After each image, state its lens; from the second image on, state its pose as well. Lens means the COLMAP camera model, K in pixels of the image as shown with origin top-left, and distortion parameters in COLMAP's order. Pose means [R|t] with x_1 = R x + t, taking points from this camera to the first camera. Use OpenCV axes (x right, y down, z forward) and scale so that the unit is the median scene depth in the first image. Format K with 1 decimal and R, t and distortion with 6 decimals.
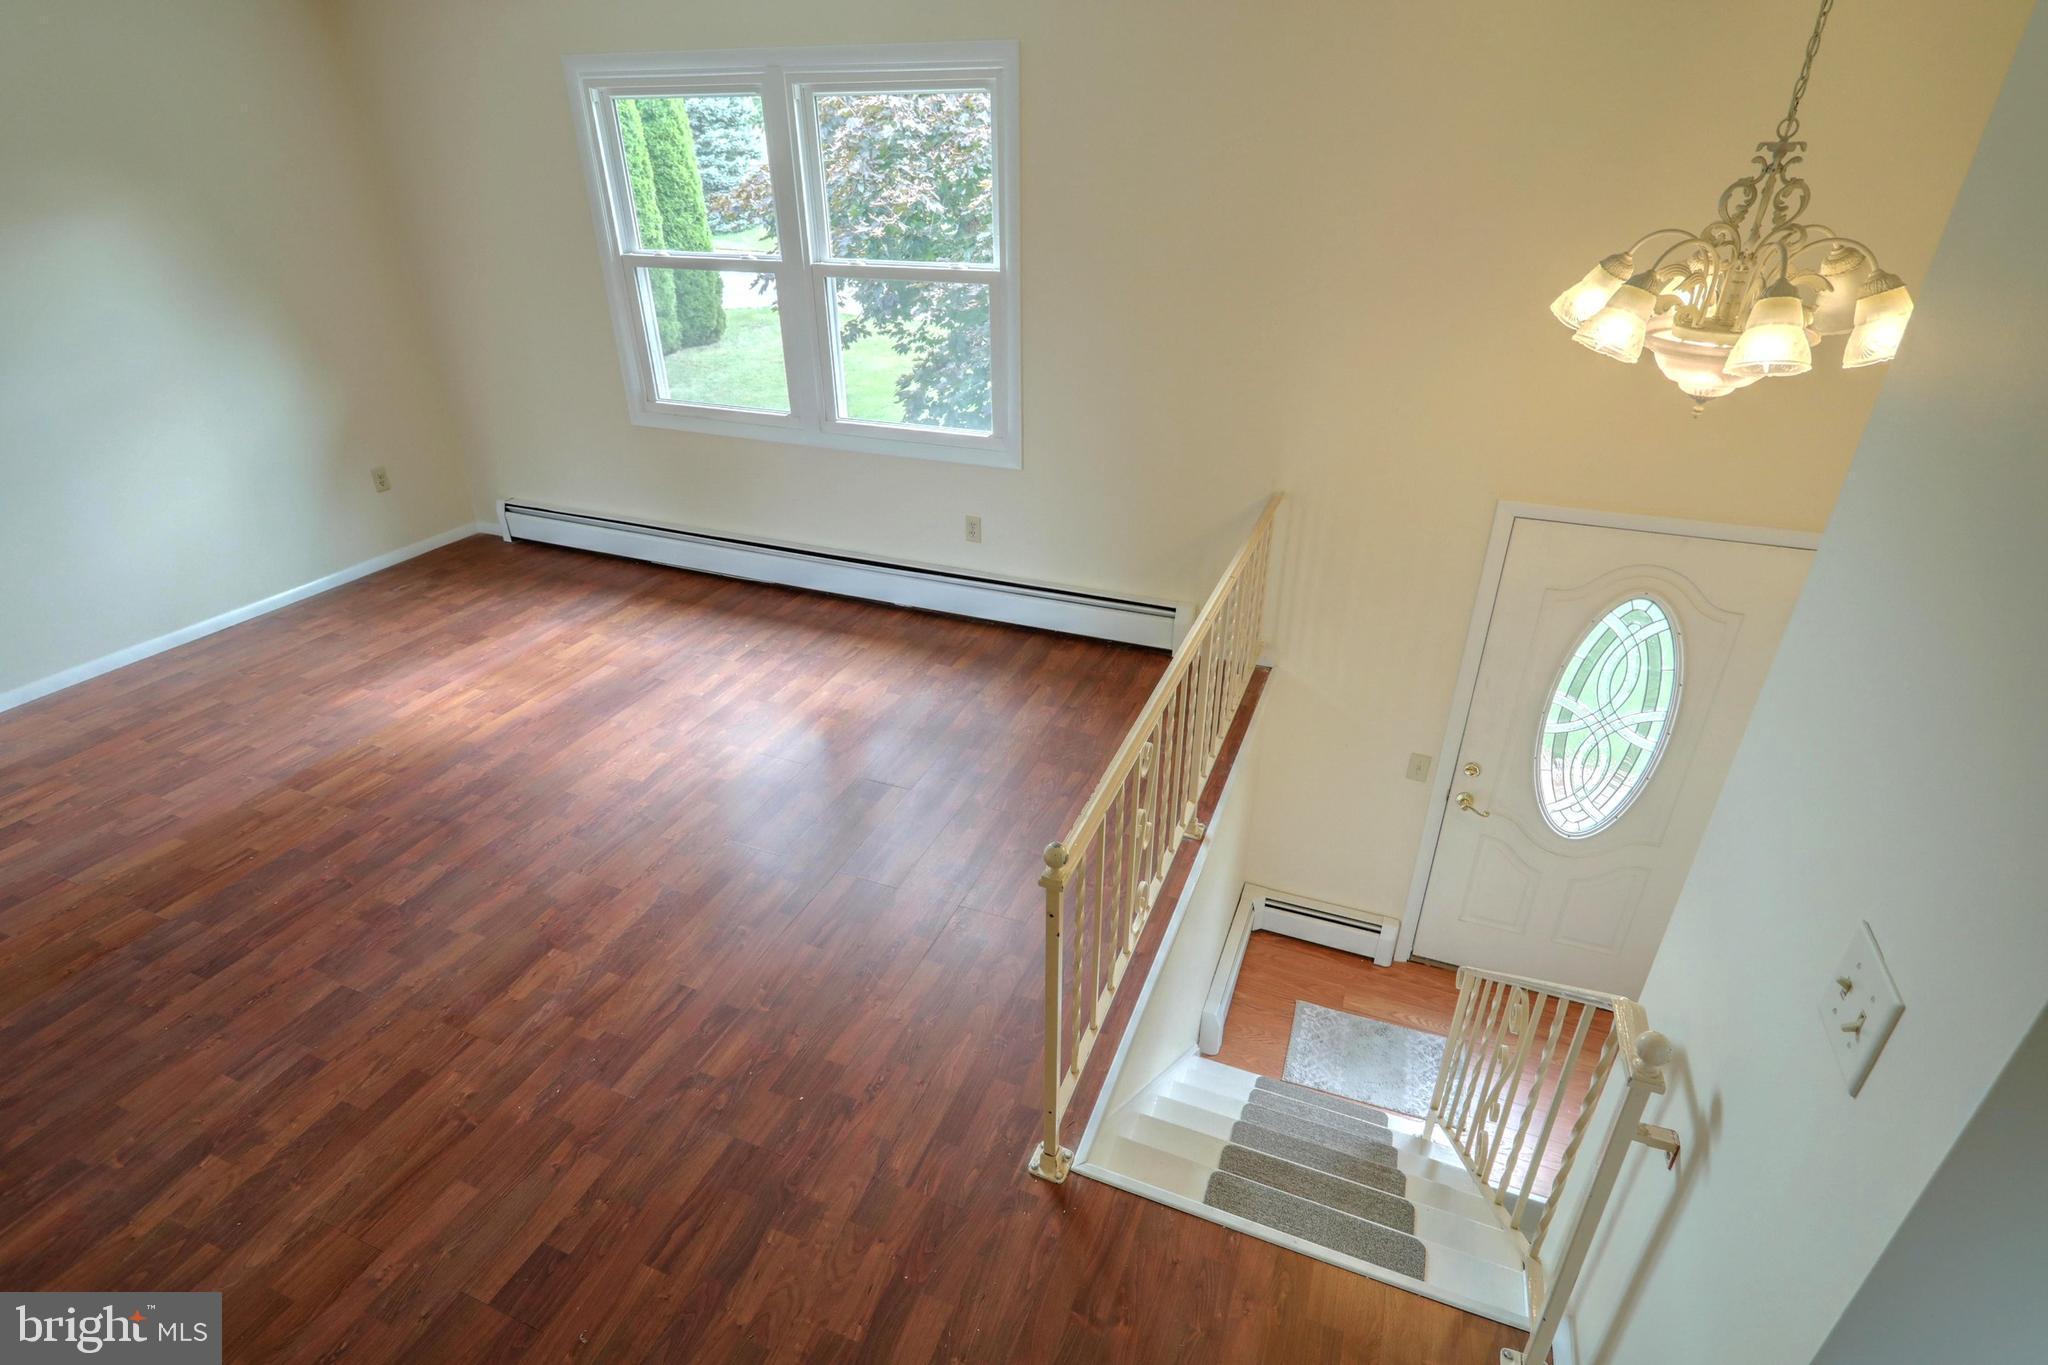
lens RADIAL K [[986.2, 0, 1024.0], [0, 986.2, 682.5], [0, 0, 1]] dist [0.000279, -0.000154]
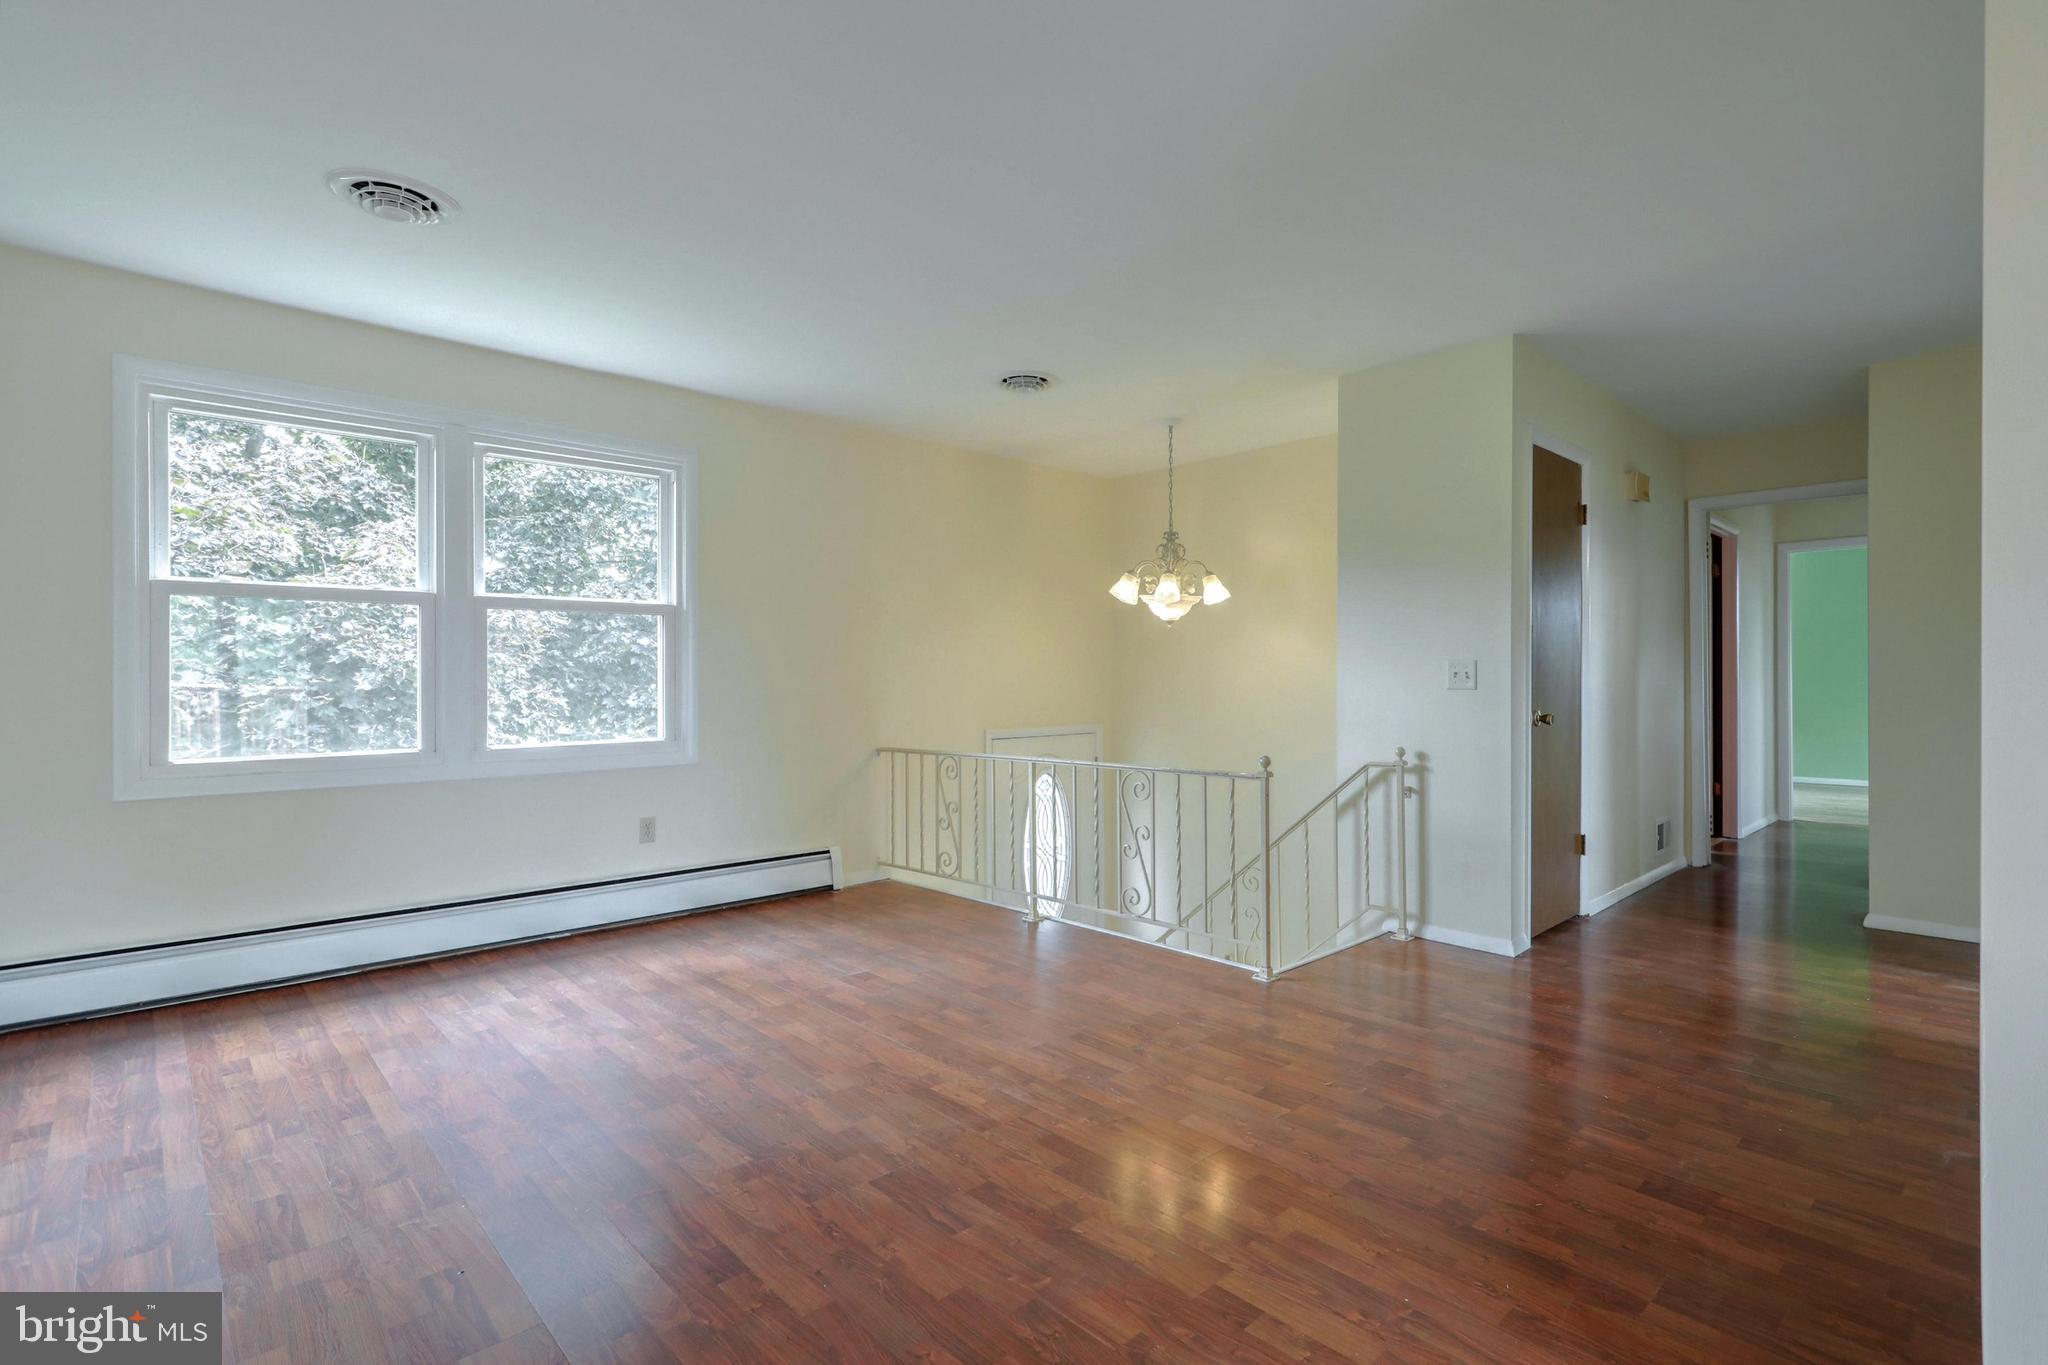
lens RADIAL K [[972.6, 0, 1036.3], [0, 972.6, 656.3], [0, 0, 1]] dist [-0.001590, -0.000489]
pose [[0.423022, 0.016178, 0.905975, -1.263200], [0.430593, 0.876145, -0.216700, 0.133385], [-0.797271, 0.481775, 0.363663, 0.304648]]
